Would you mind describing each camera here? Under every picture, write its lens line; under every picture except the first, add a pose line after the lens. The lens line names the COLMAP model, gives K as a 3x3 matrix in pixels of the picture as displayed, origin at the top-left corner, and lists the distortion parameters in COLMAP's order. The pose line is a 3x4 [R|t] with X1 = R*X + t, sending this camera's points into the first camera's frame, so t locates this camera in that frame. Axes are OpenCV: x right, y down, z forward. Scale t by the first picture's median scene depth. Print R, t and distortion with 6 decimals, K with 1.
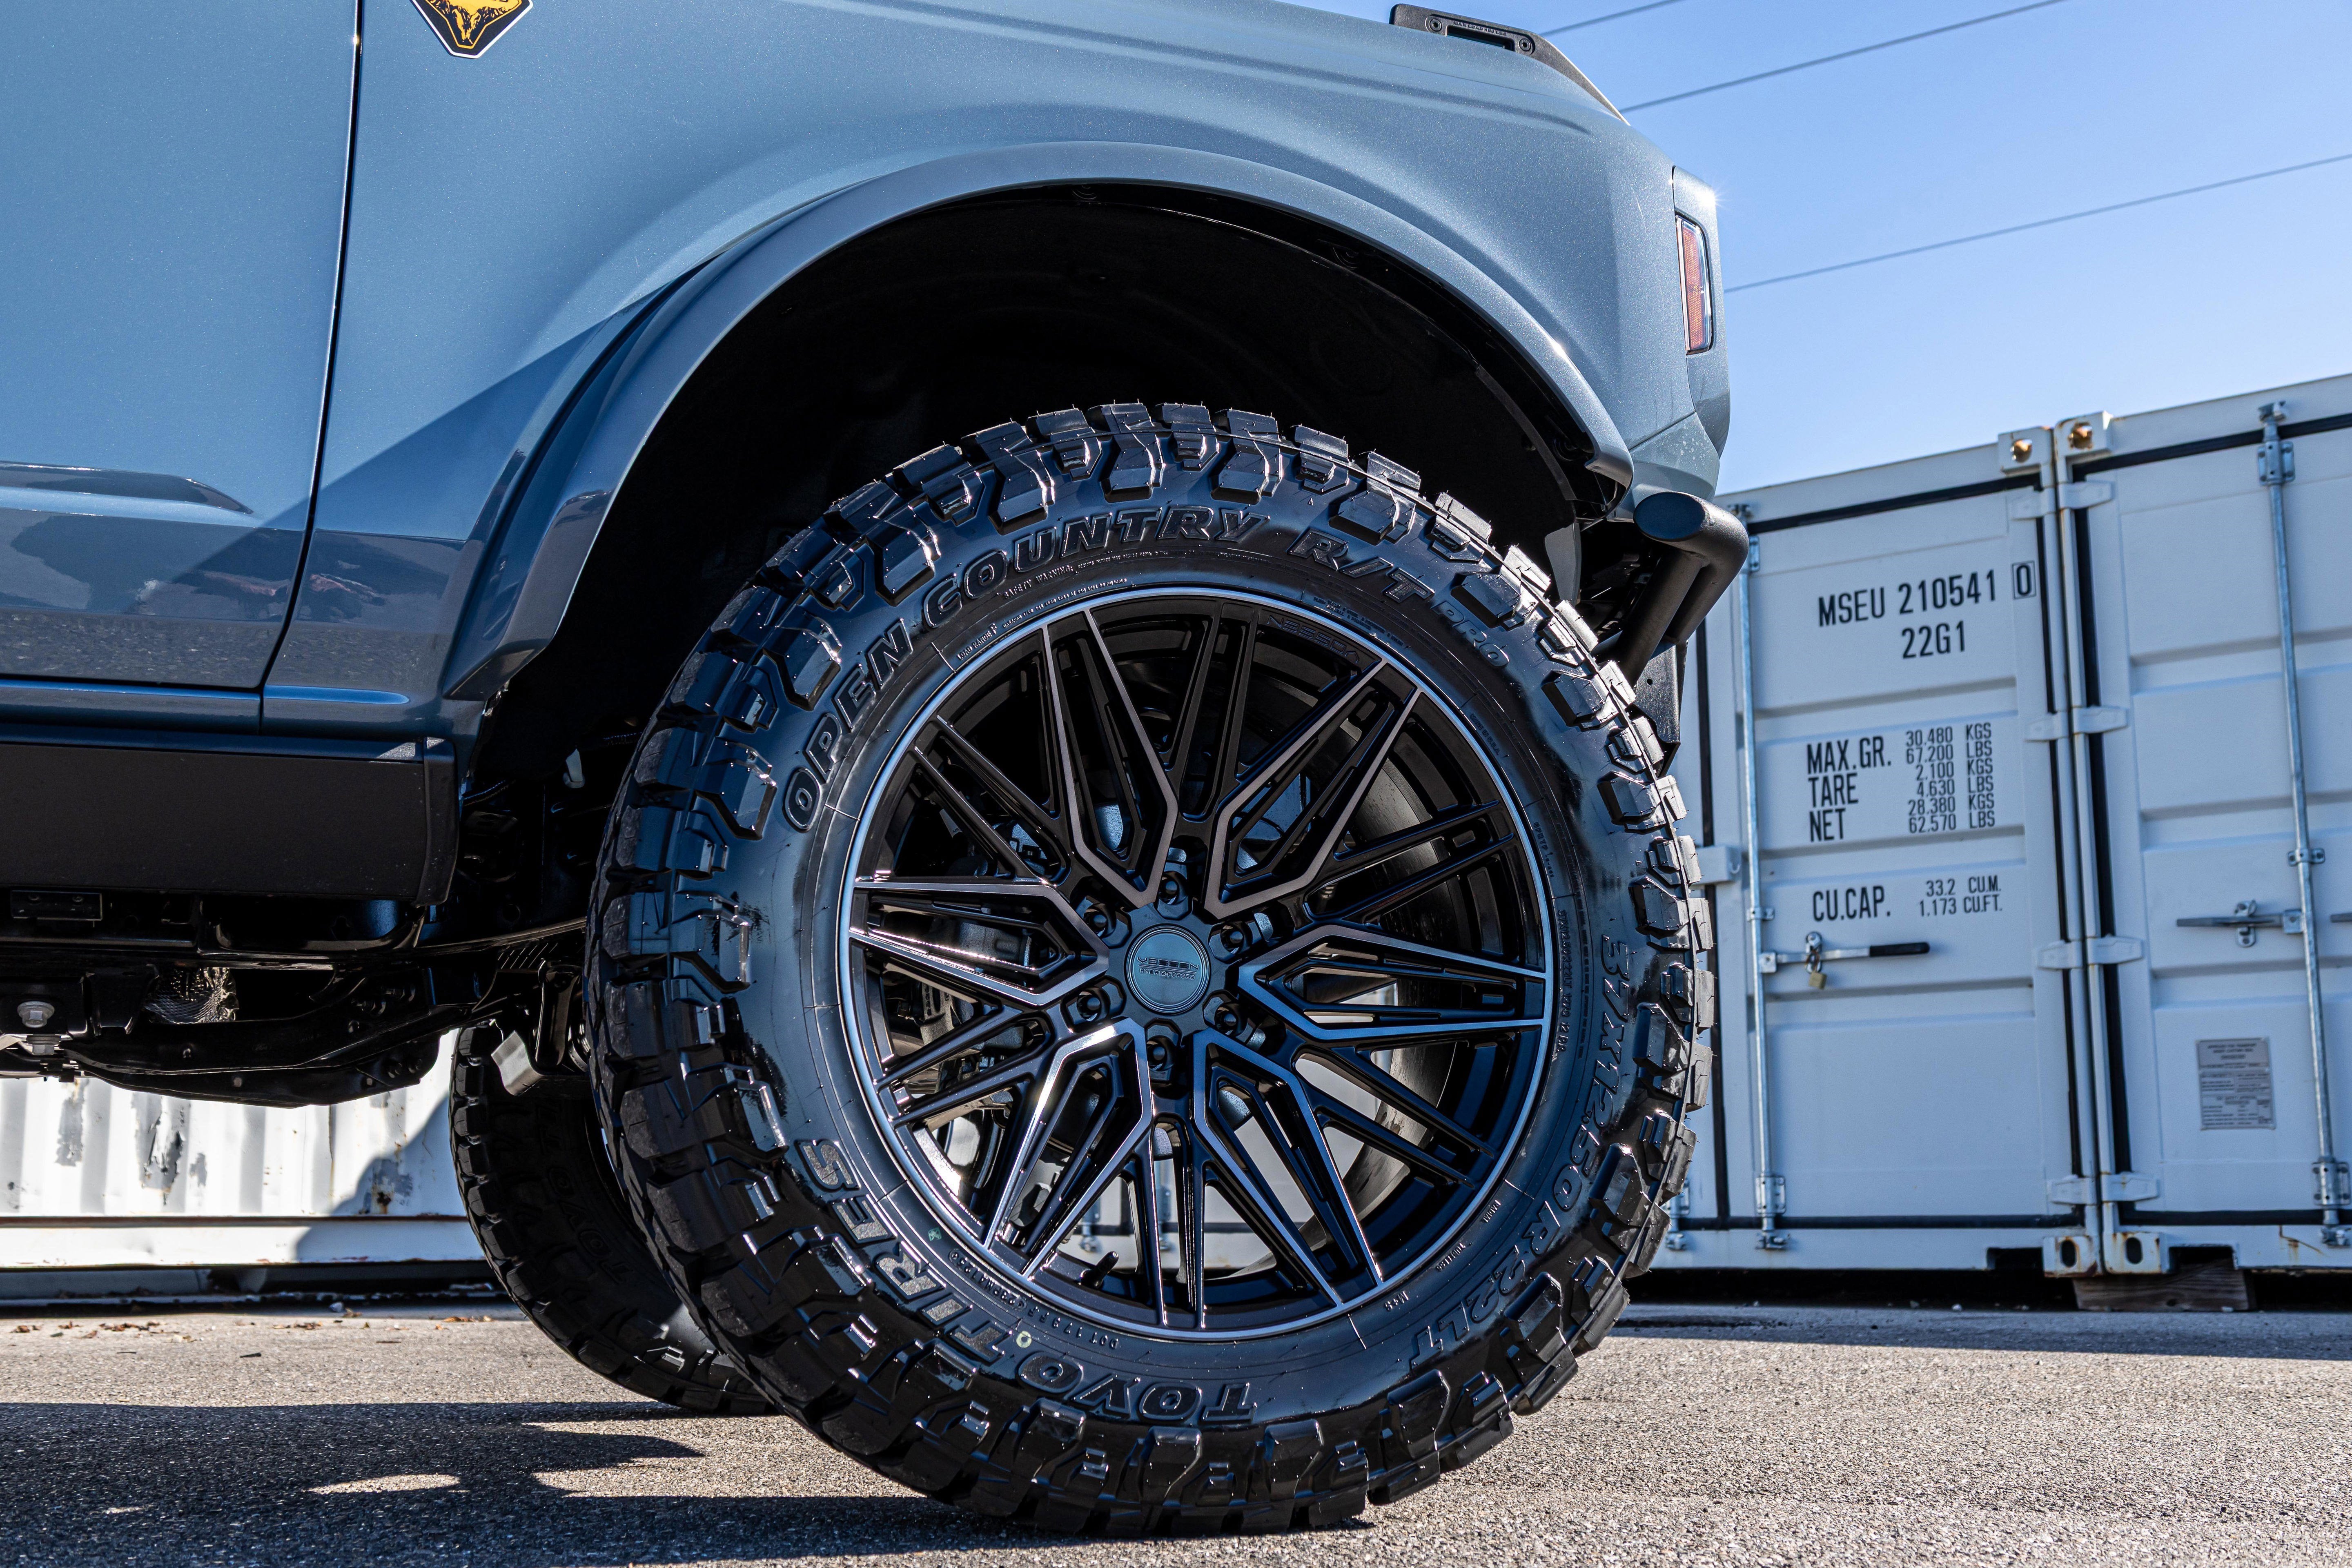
lens RADIAL K [[2730.3, 0, 1192.4], [0, 2730.3, 800.8], [0, 0, 1]] dist [0.013834, 0.000000]
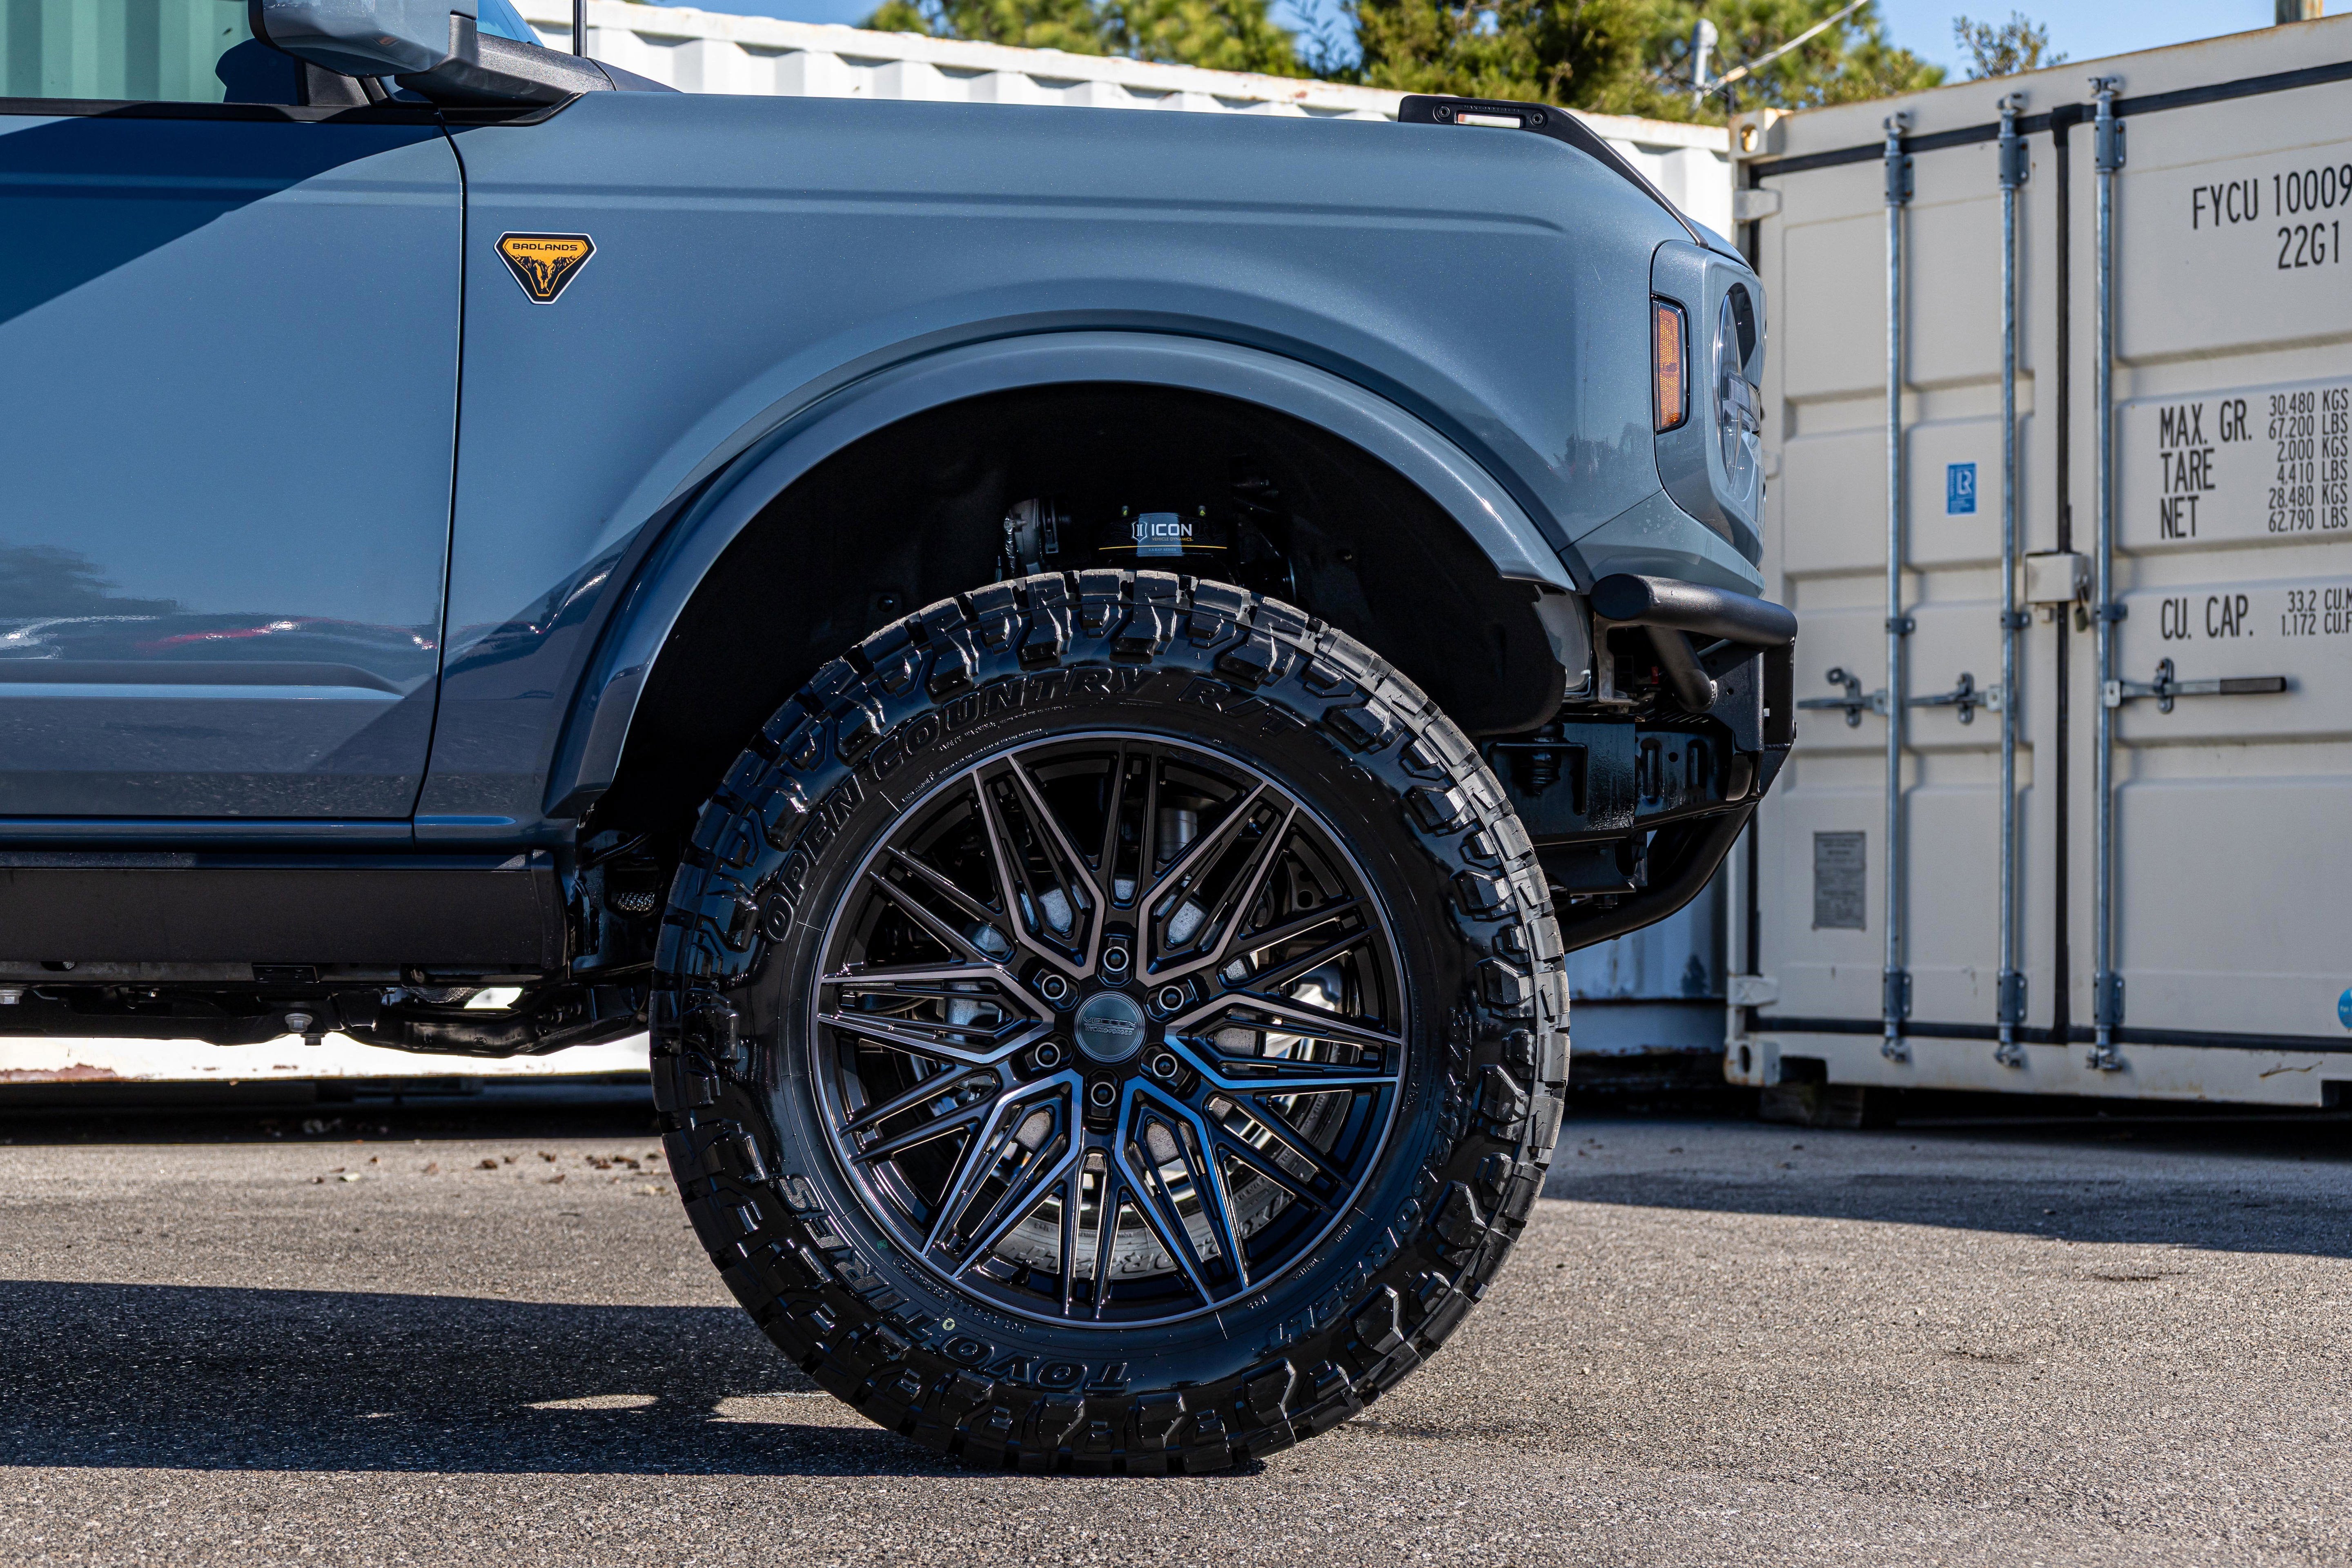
lens RADIAL K [[5462.3, 0, 1152.5], [0, 5462.3, 861.5], [0, 0, 1]] dist [-0.022309, 0.000000]
pose [[0.949390, 0.012750, -0.313840, 0.800802], [0.035449, 0.988443, 0.147392, -0.383525], [0.312092, -0.151058, 0.937966, -1.322025]]
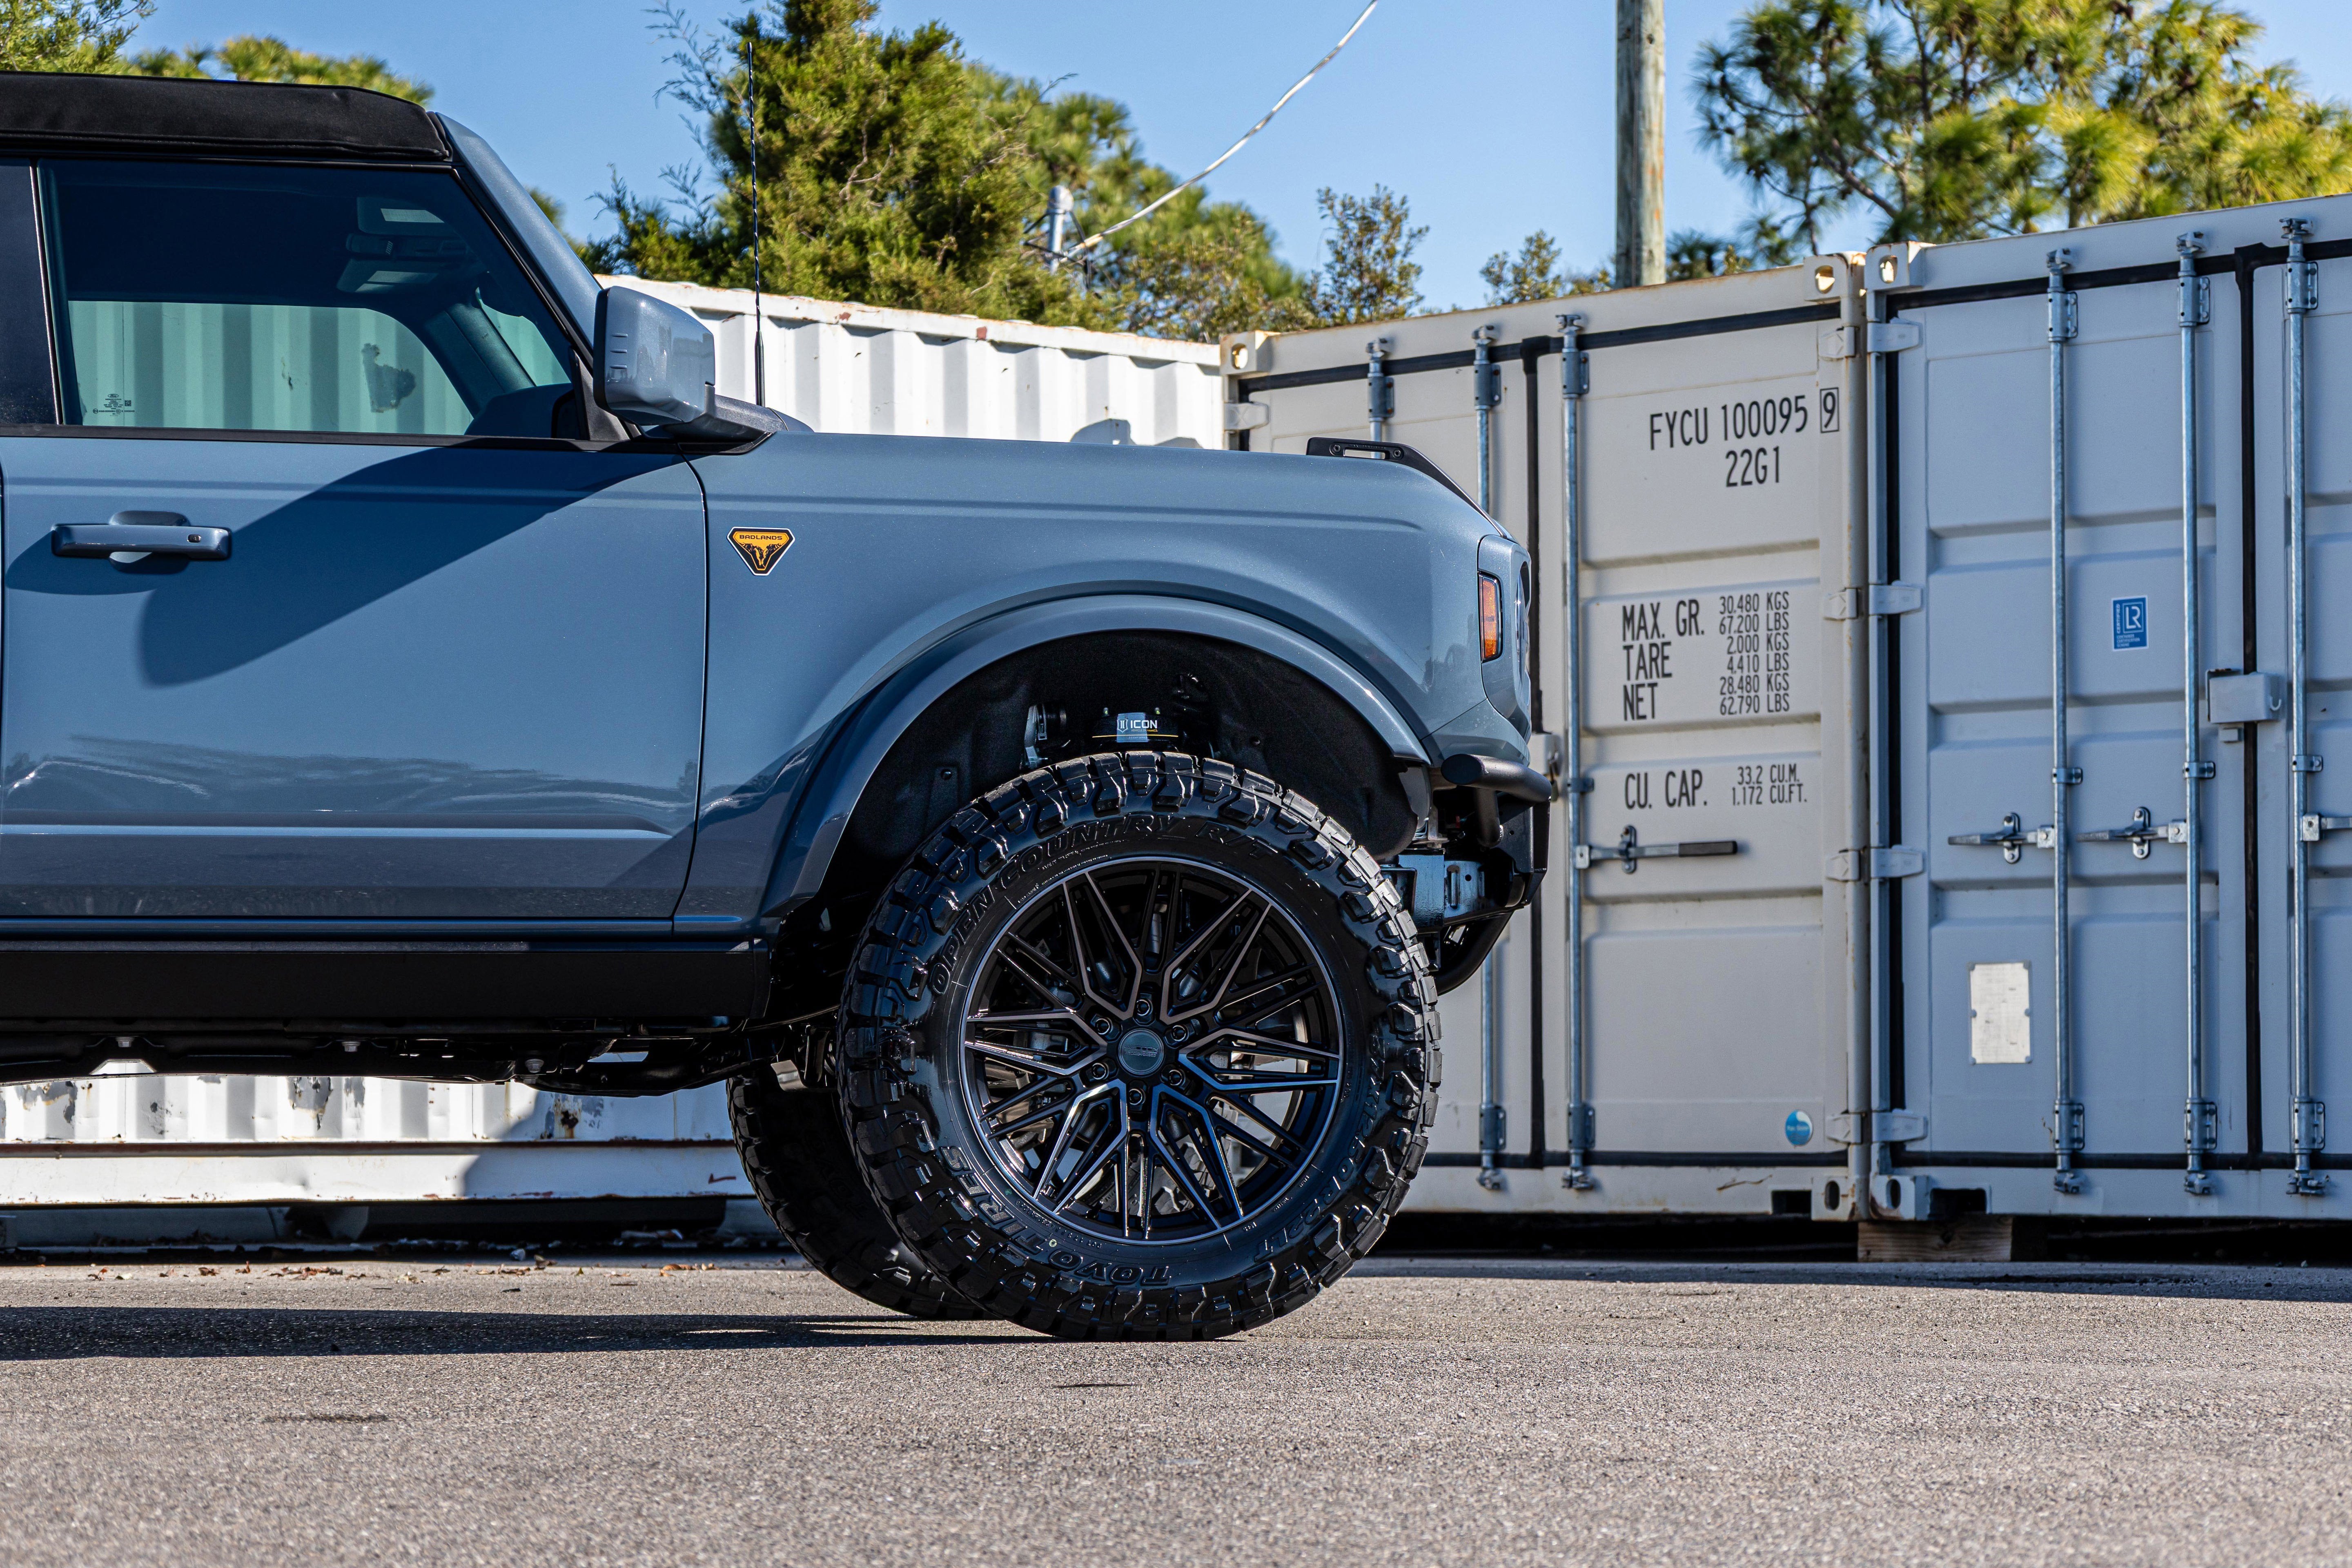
lens RADIAL K [[6910.3, 0, 1260.9], [0, 6910.3, 882.1], [0, 0, 1]] dist [0.026629, 0.000000]
pose [[0.989093, -0.000620, -0.147290, 0.790210], [0.018403, 0.992675, 0.119404, -0.633925], [0.146137, -0.120812, 0.981860, -3.718716]]
